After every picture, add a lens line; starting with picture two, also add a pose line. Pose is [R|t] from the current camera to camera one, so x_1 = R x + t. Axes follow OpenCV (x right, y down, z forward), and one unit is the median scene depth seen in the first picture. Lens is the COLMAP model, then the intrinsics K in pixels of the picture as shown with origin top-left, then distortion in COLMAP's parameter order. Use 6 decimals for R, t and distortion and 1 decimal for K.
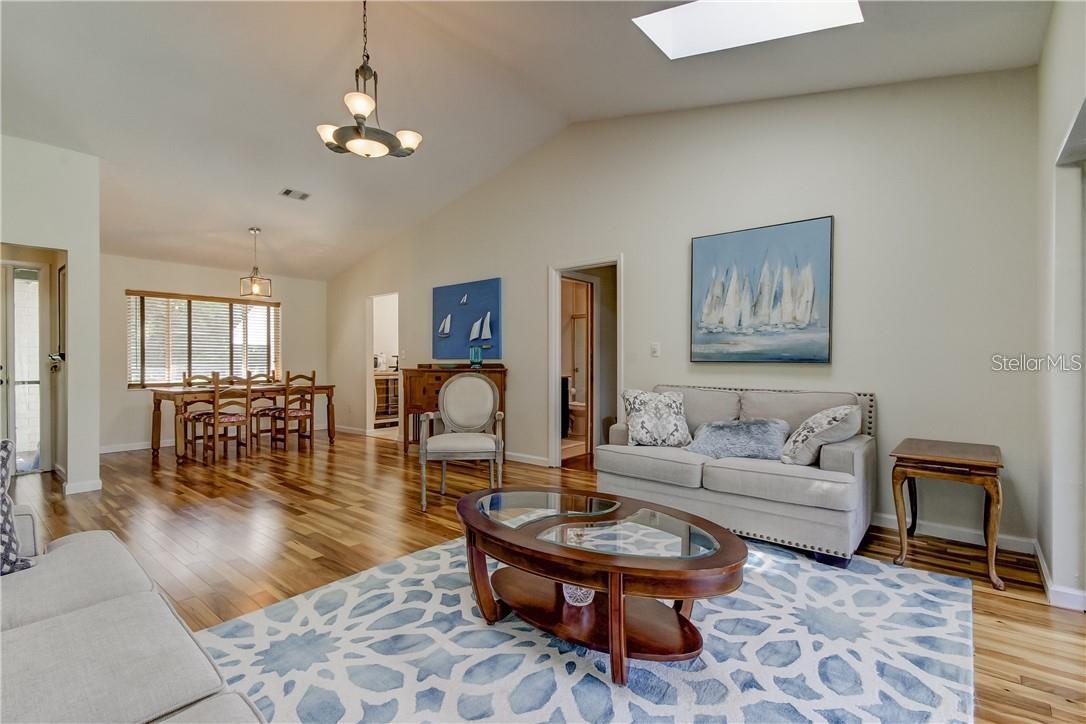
lens RADIAL K [[513.7, 0, 543.0], [0, 513.7, 362.0], [0, 0, 1]] dist [0.017507, -0.000116]
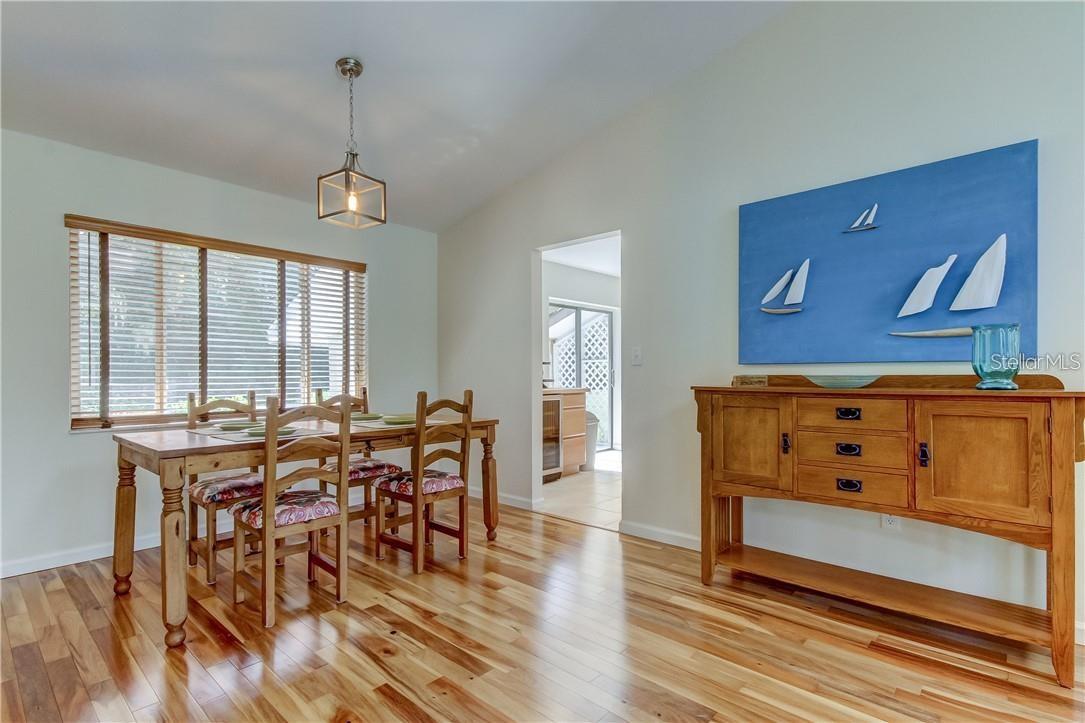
lens RADIAL K [[507.4, 0, 543.0], [0, 507.4, 372.3], [0, 0, 1]] dist [0.016662, -0.000284]
pose [[0.999947, -0.000065, -0.010337, -0.372442], [0.000033, 0.999995, -0.003056, 0.002080], [0.010337, 0.003056, 0.999942, 0.544190]]
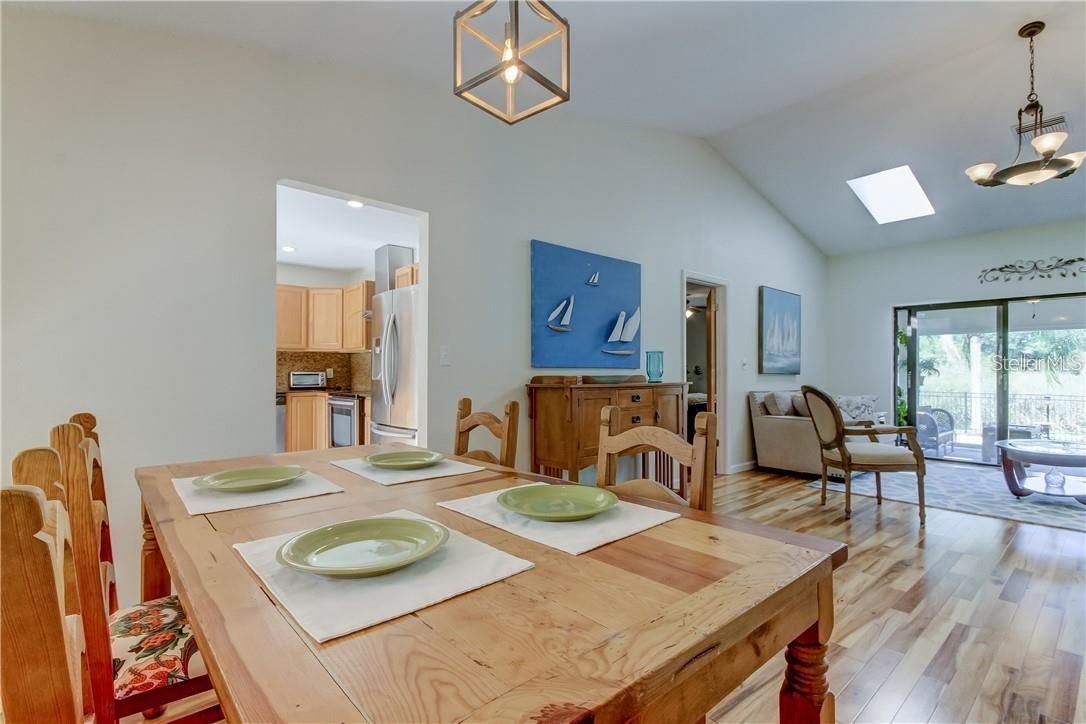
lens RADIAL K [[507.9, 0, 543.5], [0, 507.9, 372.9], [0, 0, 1]] dist [0.016662, -0.000284]
pose [[0.132620, 0.001505, 0.991166, -0.746563], [-0.001607, 0.999998, -0.001303, 0.000685], [-0.991166, -0.001420, 0.132623, 0.901789]]
